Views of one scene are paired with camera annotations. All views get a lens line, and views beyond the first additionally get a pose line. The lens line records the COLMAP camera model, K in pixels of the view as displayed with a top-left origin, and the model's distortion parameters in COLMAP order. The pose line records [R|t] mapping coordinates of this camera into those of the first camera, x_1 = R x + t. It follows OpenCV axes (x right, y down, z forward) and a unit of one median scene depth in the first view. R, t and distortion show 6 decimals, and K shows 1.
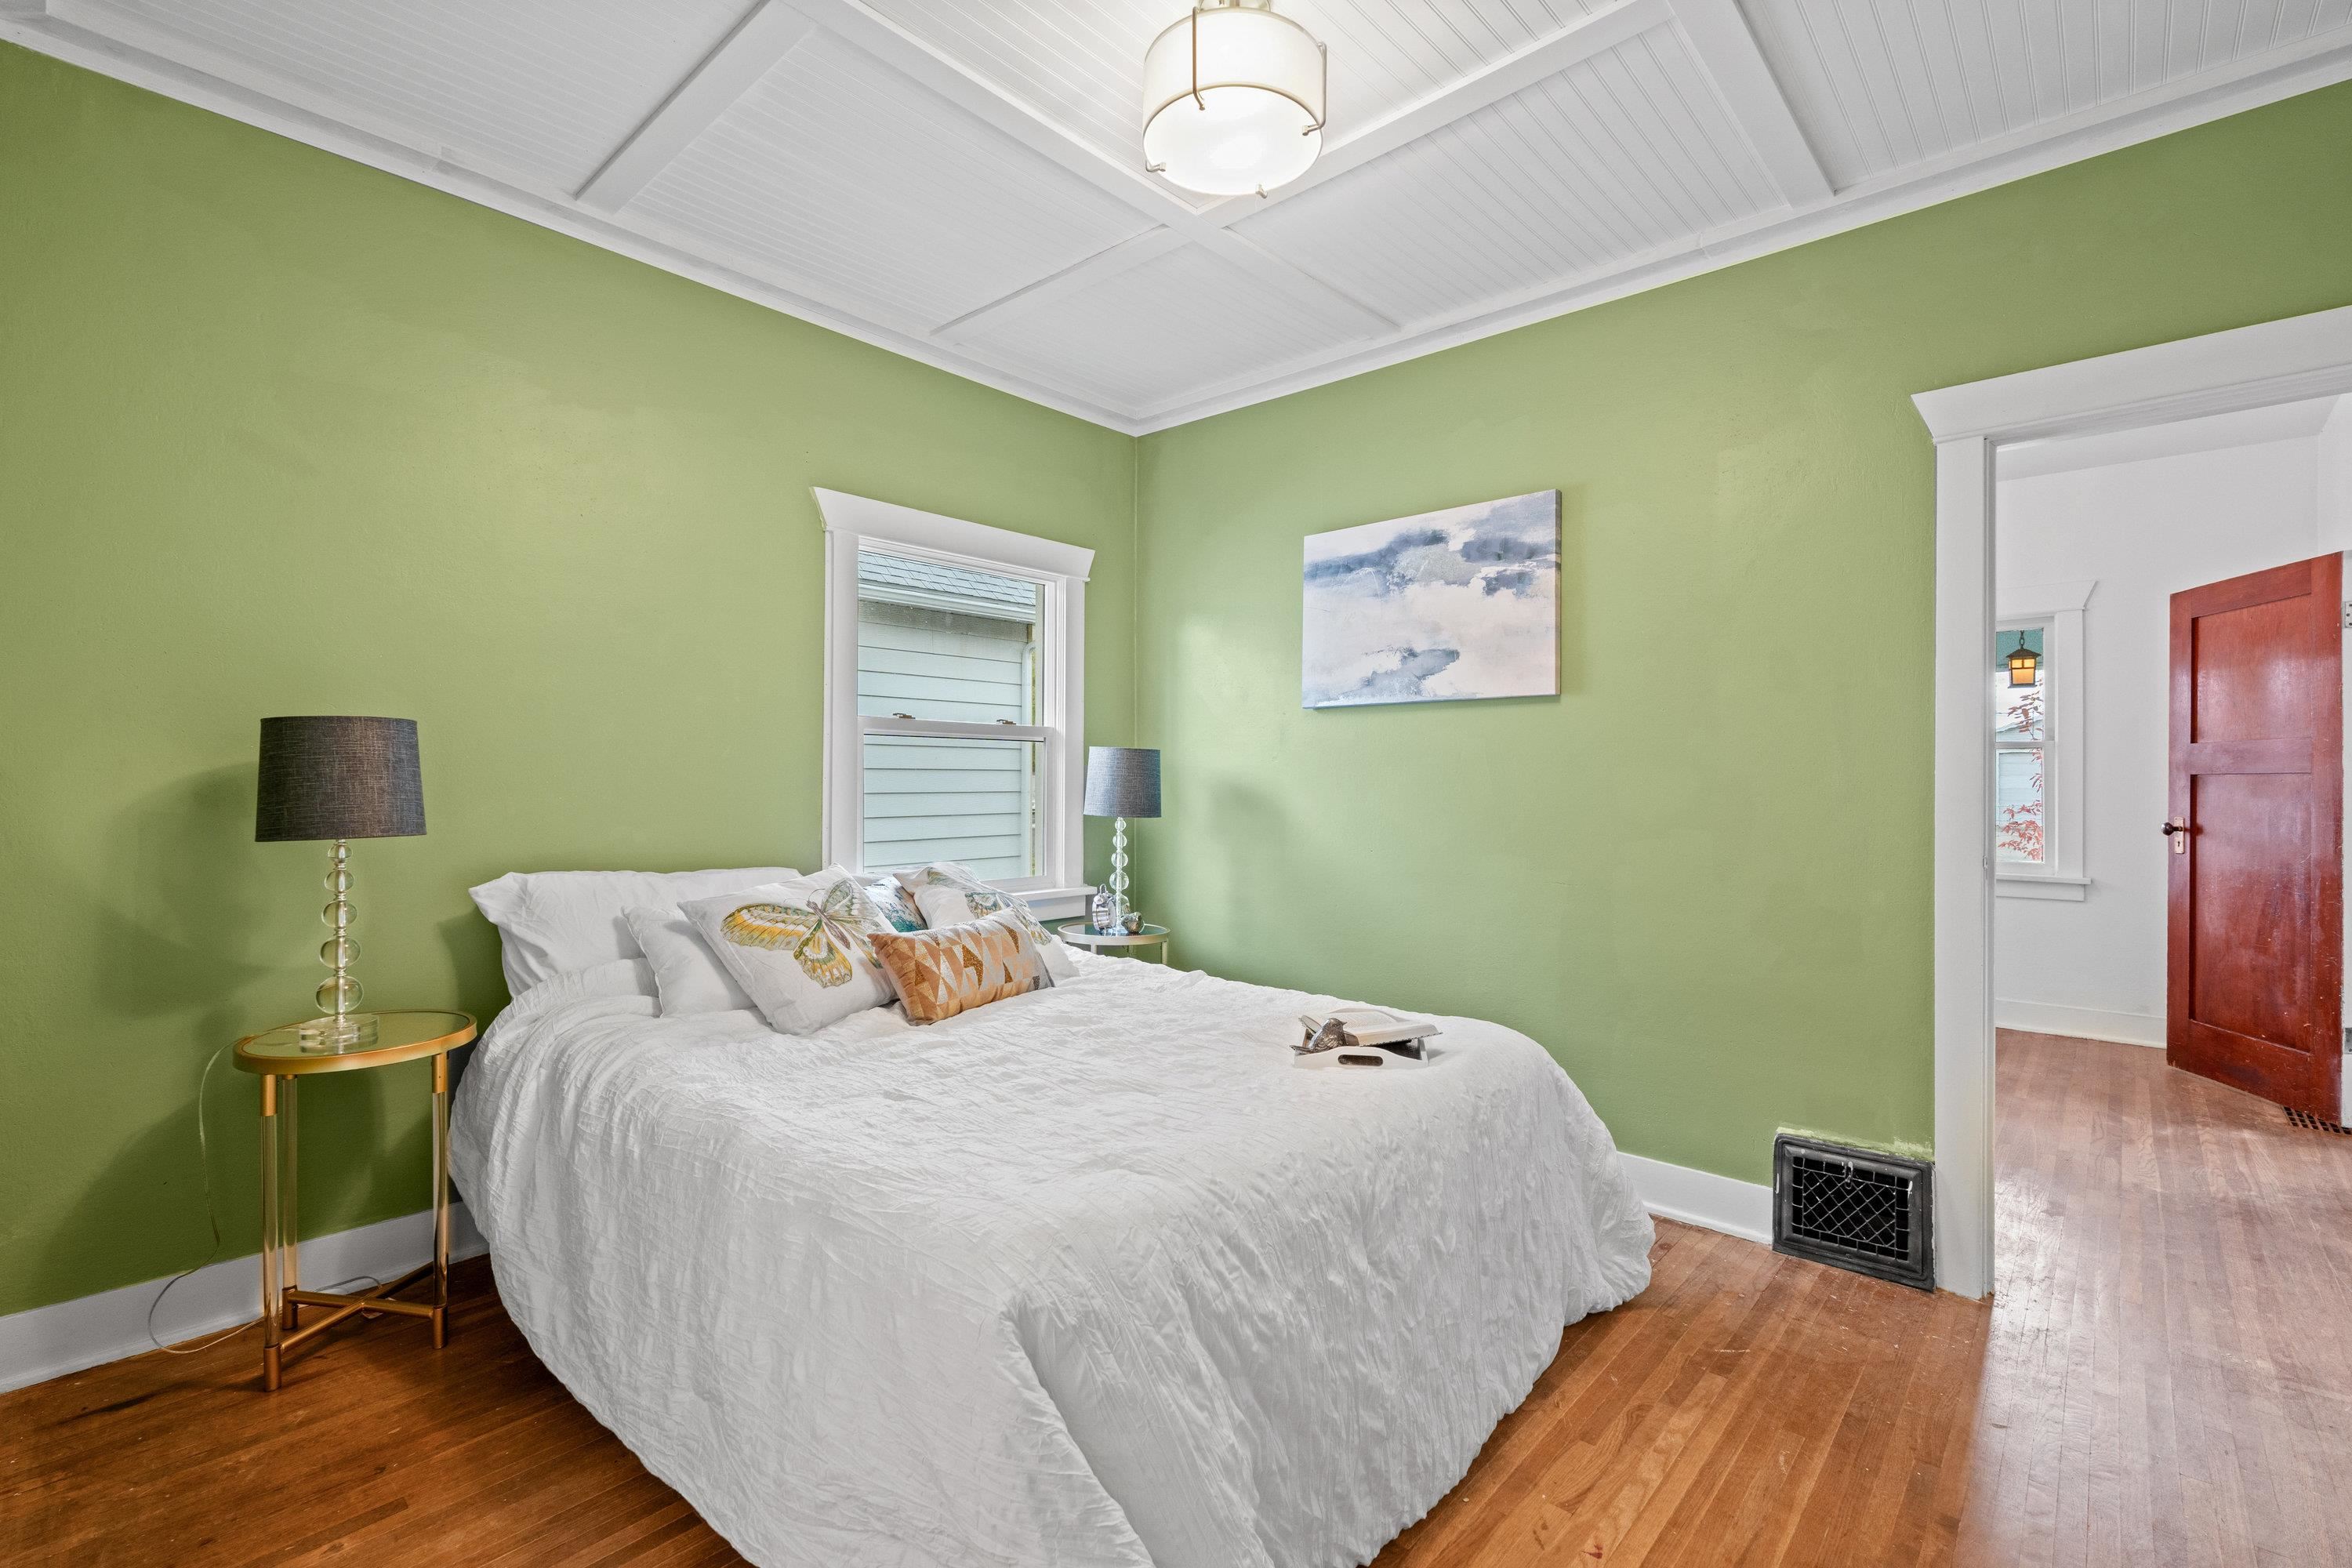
lens RADIAL K [[1041.4, 0, 1189.5], [0, 1041.4, 781.0], [0, 0, 1]] dist [-0.009493, 0.001221]
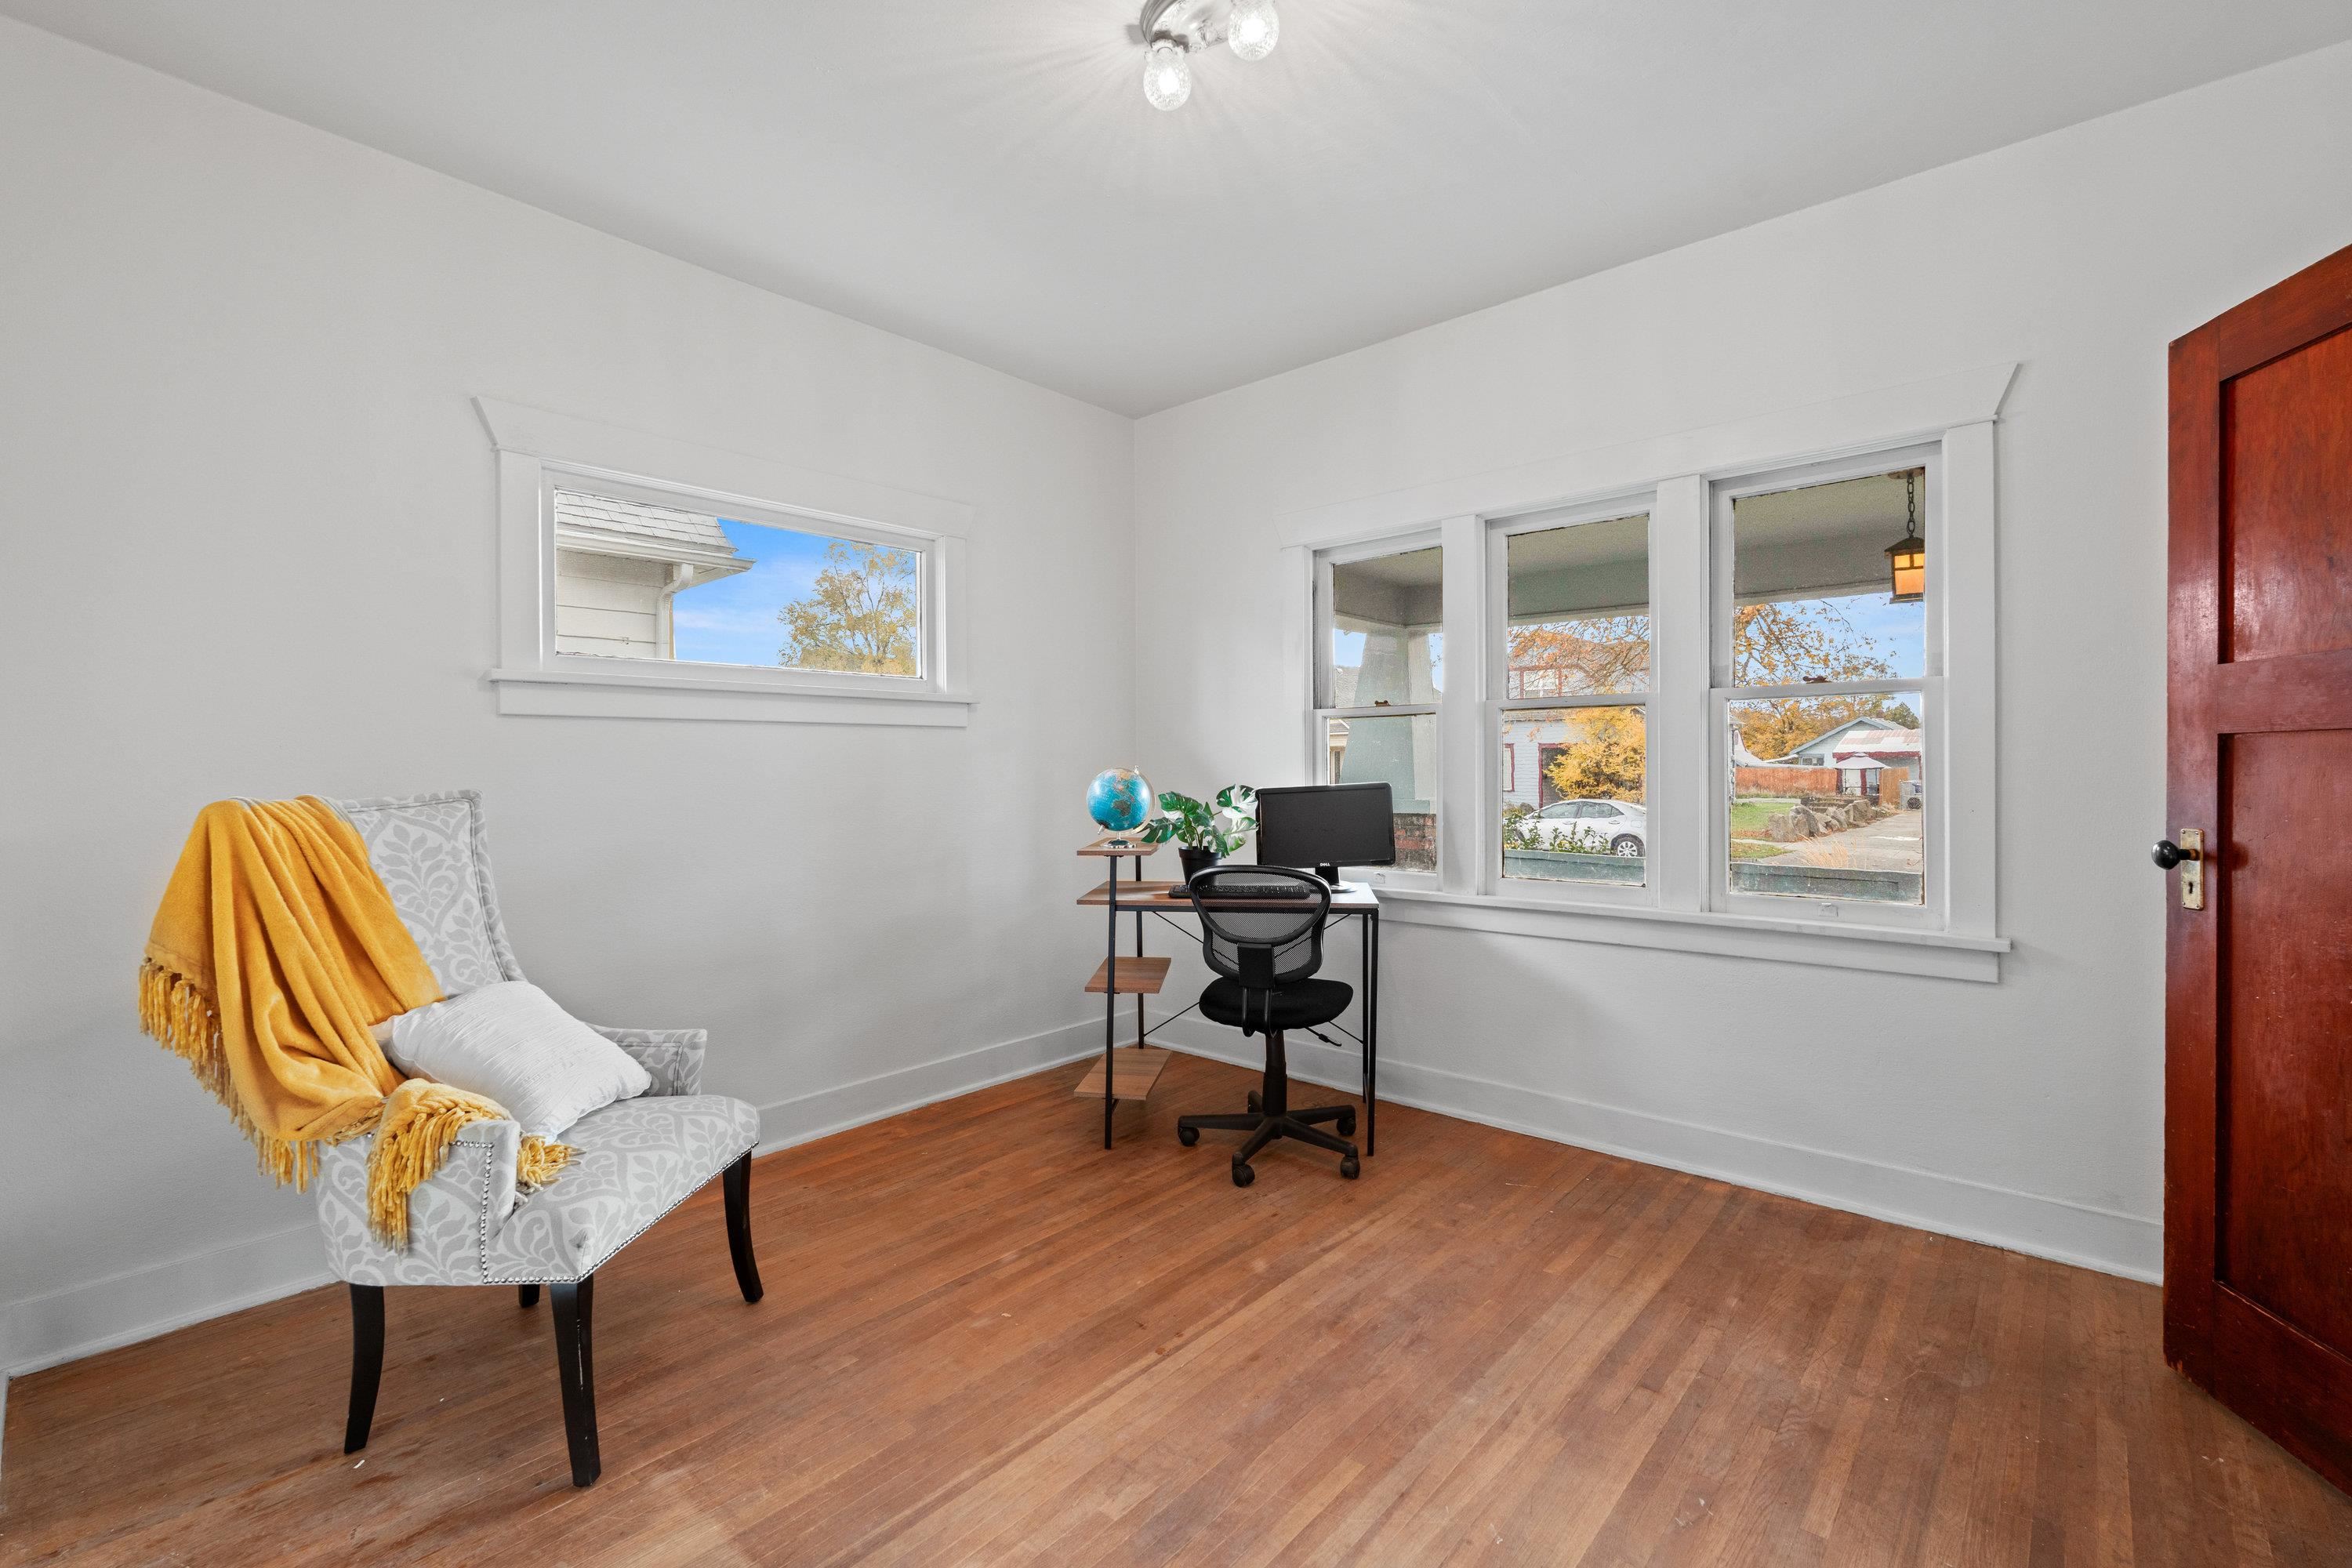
lens RADIAL K [[1041.4, 0, 1180.1], [0, 1041.4, 774.5], [0, 0, 1]] dist [-0.009493, 0.001221]
pose [[0.999737, -0.011278, 0.019981, 0.511261], [0.011064, 0.999880, 0.010820, 0.001656], [-0.020101, -0.010596, 0.999742, 0.562507]]
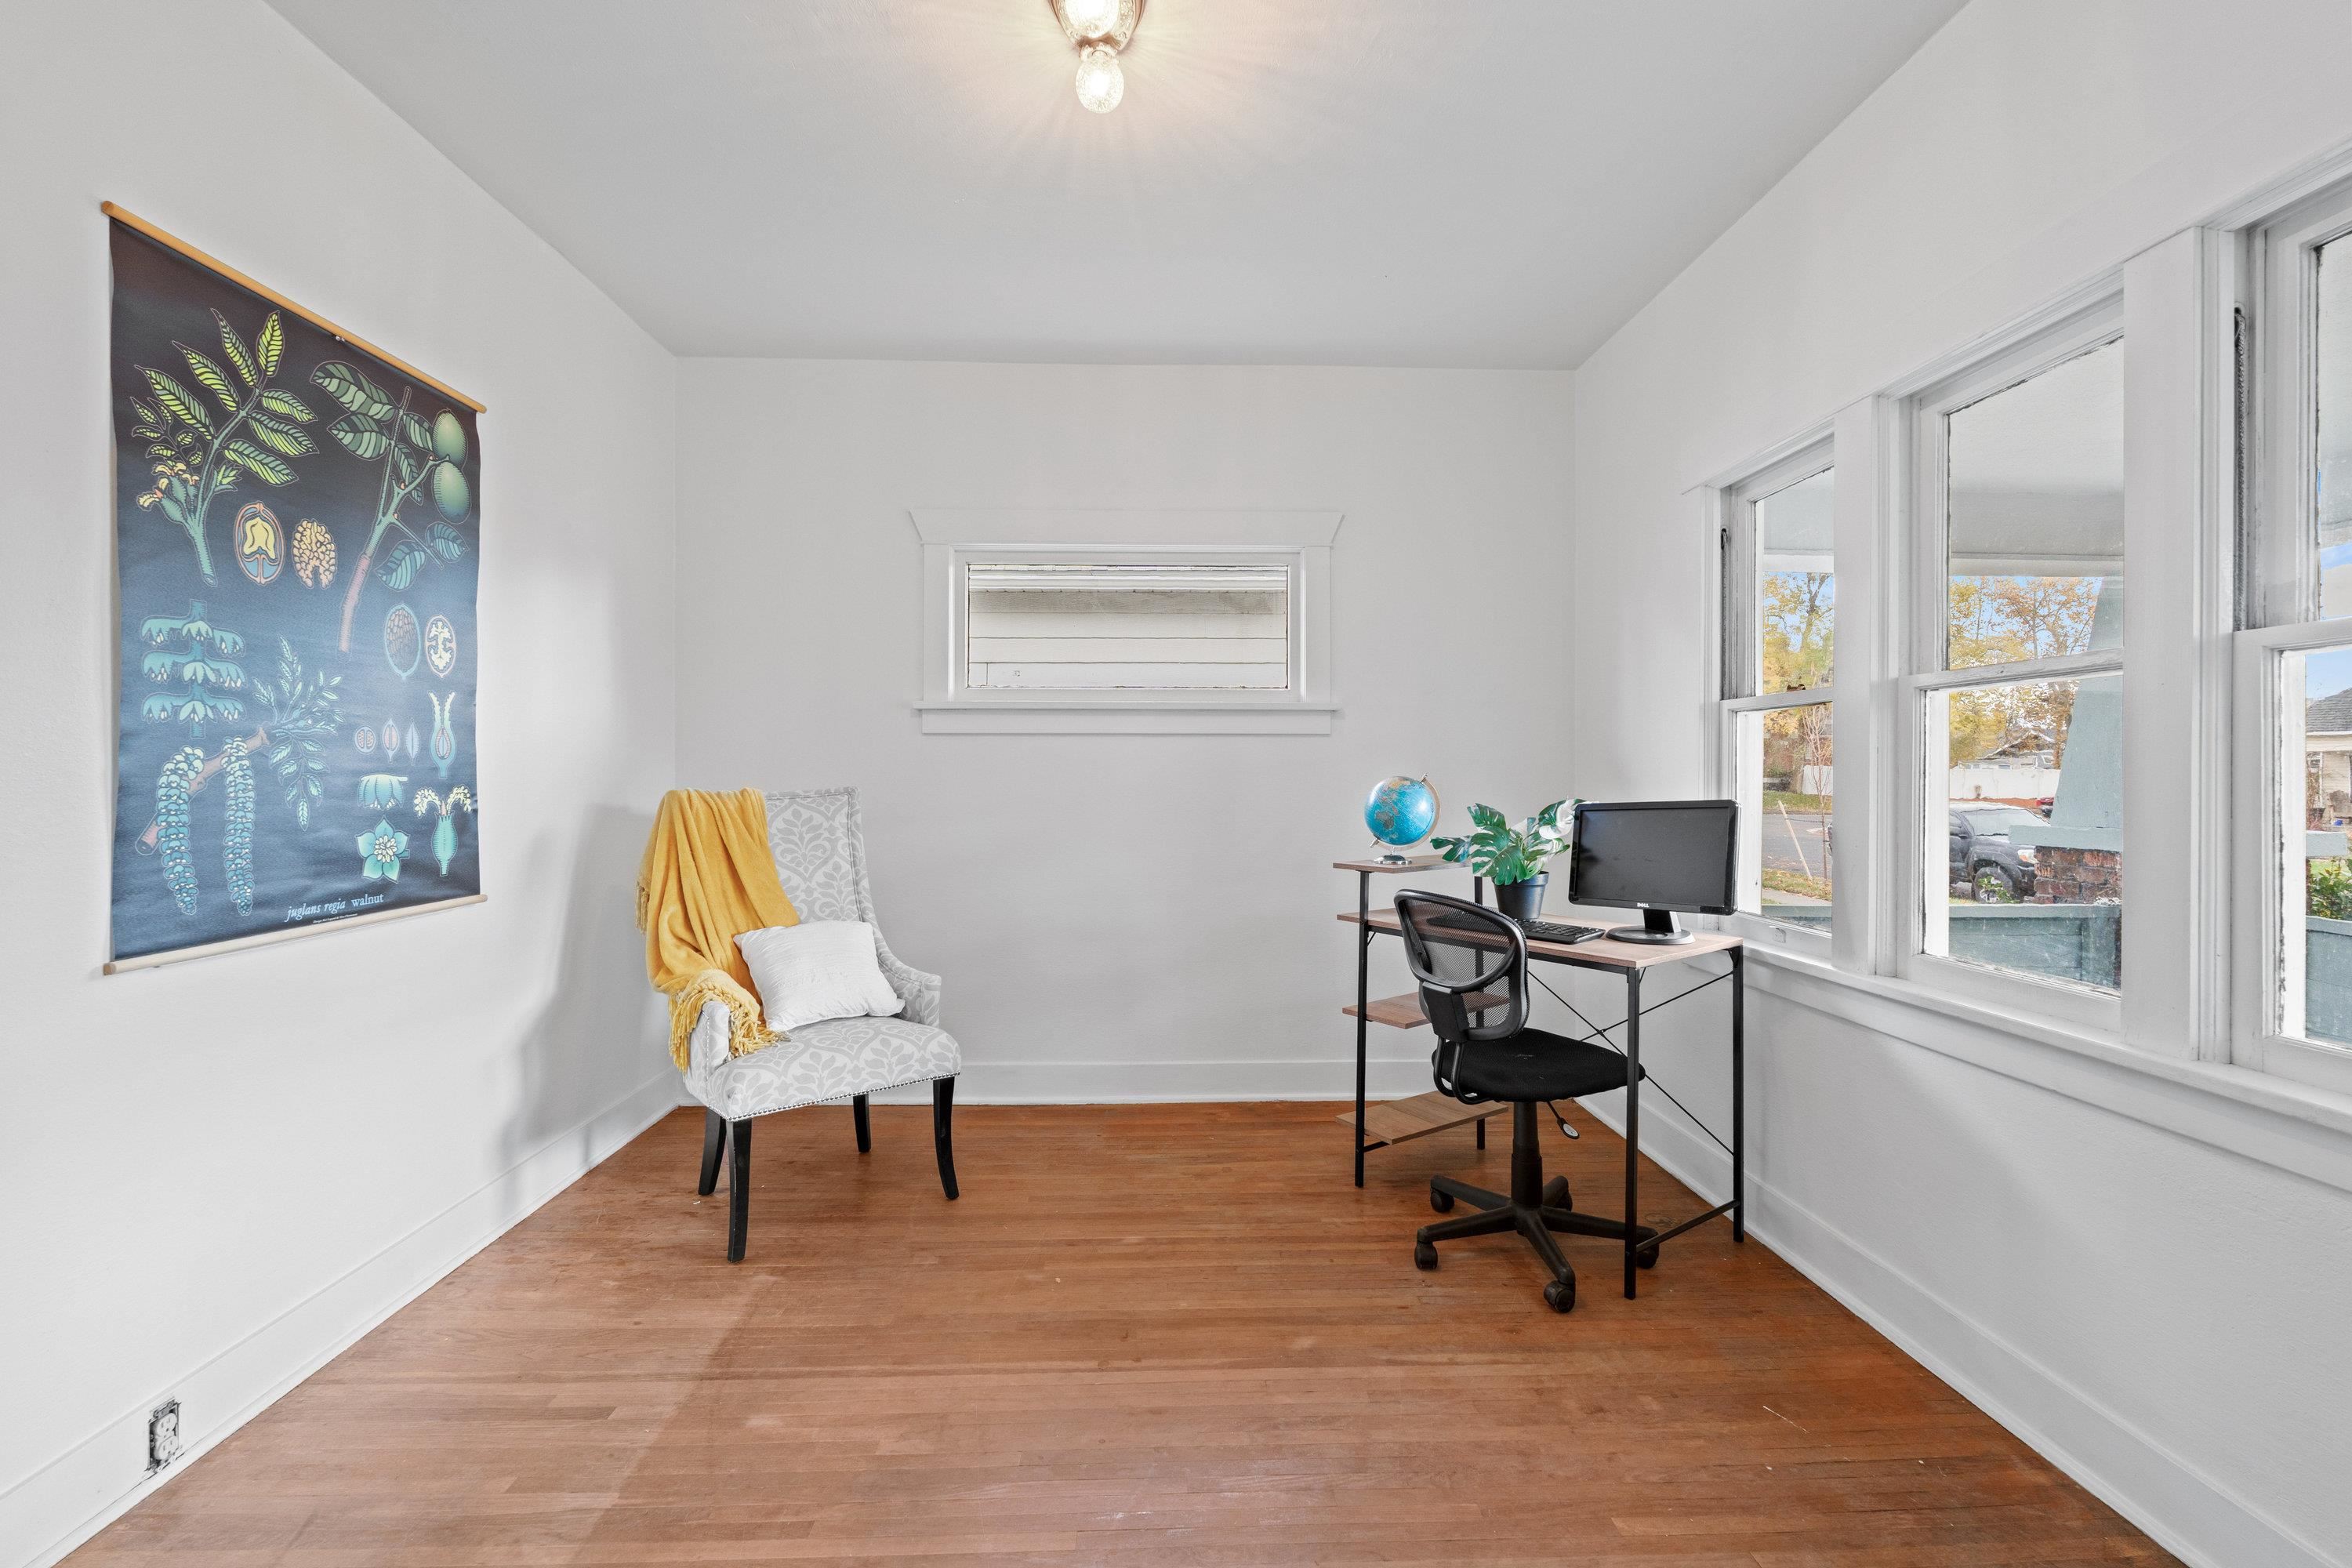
lens RADIAL K [[1041.4, 0, 1186.6], [0, 1041.4, 782.9], [0, 0, 1]] dist [-0.009493, 0.001221]
pose [[0.691689, 0.001056, -0.722194, 2.026481], [0.002789, 0.999988, 0.004134, 0.018680], [0.722190, -0.004873, 0.691678, 1.296901]]
